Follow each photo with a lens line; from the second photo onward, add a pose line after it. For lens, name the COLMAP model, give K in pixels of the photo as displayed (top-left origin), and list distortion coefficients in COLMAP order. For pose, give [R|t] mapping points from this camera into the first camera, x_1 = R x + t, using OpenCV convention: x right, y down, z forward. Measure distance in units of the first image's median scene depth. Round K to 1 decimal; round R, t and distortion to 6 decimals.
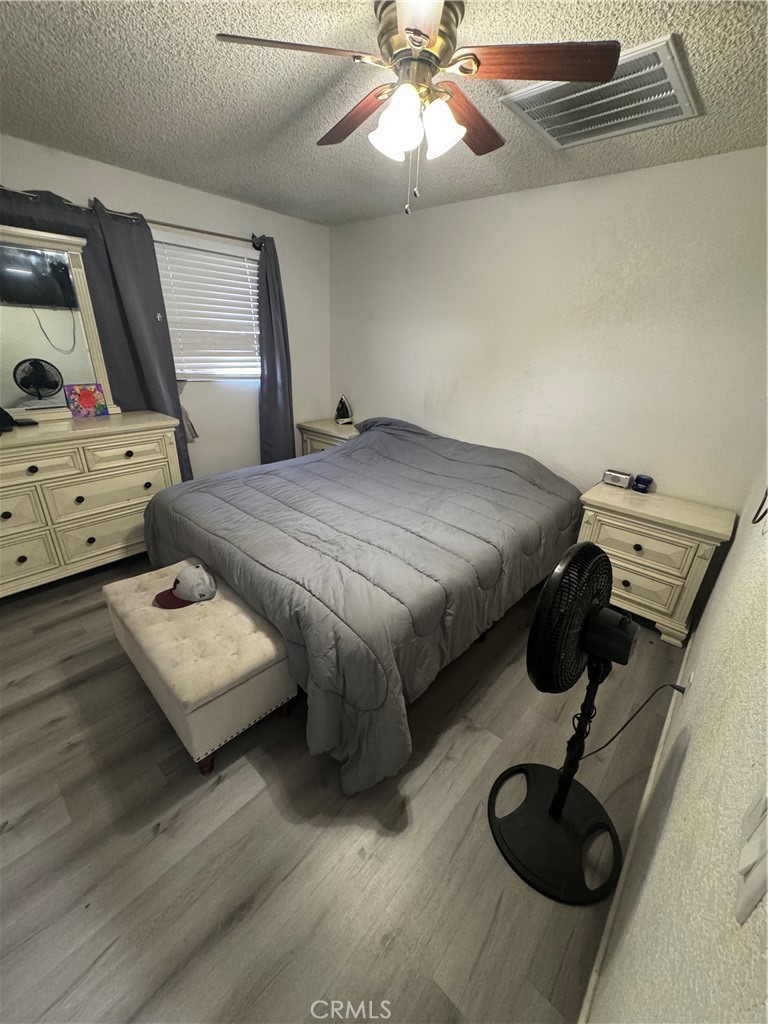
lens RADIAL K [[407.0, 0, 382.7], [0, 407.0, 511.0], [0, 0, 1]] dist [0.000440, 0.000424]
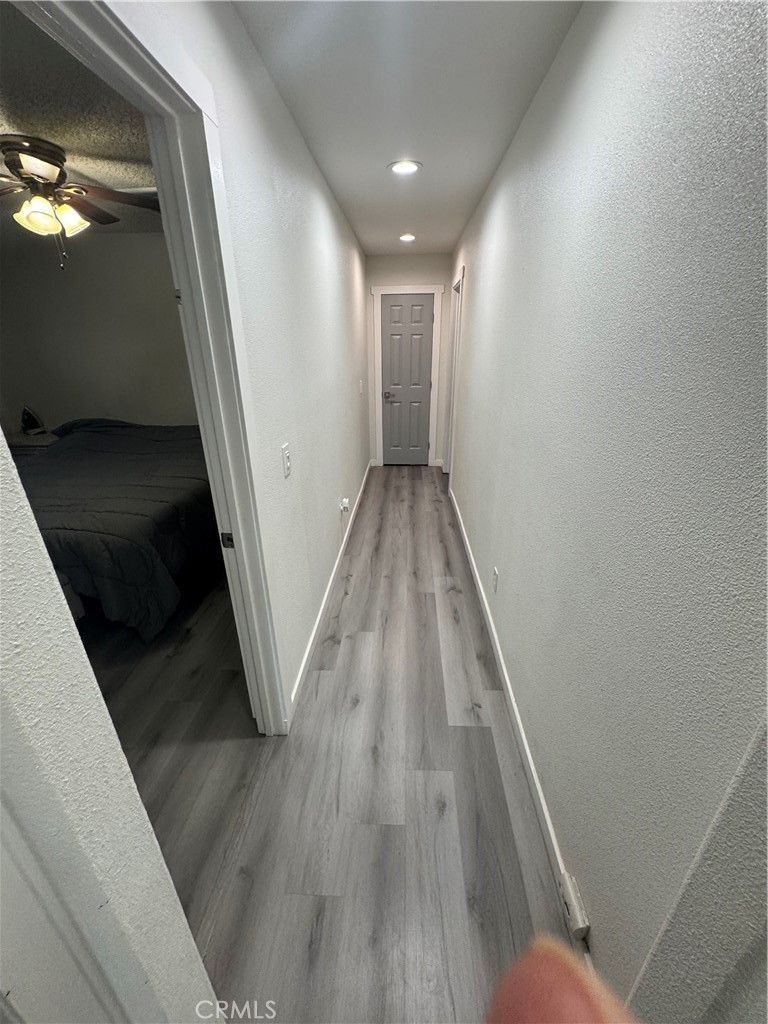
lens RADIAL K [[407.0, 0, 382.7], [0, 407.0, 511.0], [0, 0, 1]] dist [0.000440, 0.000424]
pose [[0.782263, -0.285514, 0.553666, -0.095557], [0.281677, 0.954852, 0.094422, 0.298656], [-0.555628, 0.082092, 0.827368, -0.767929]]
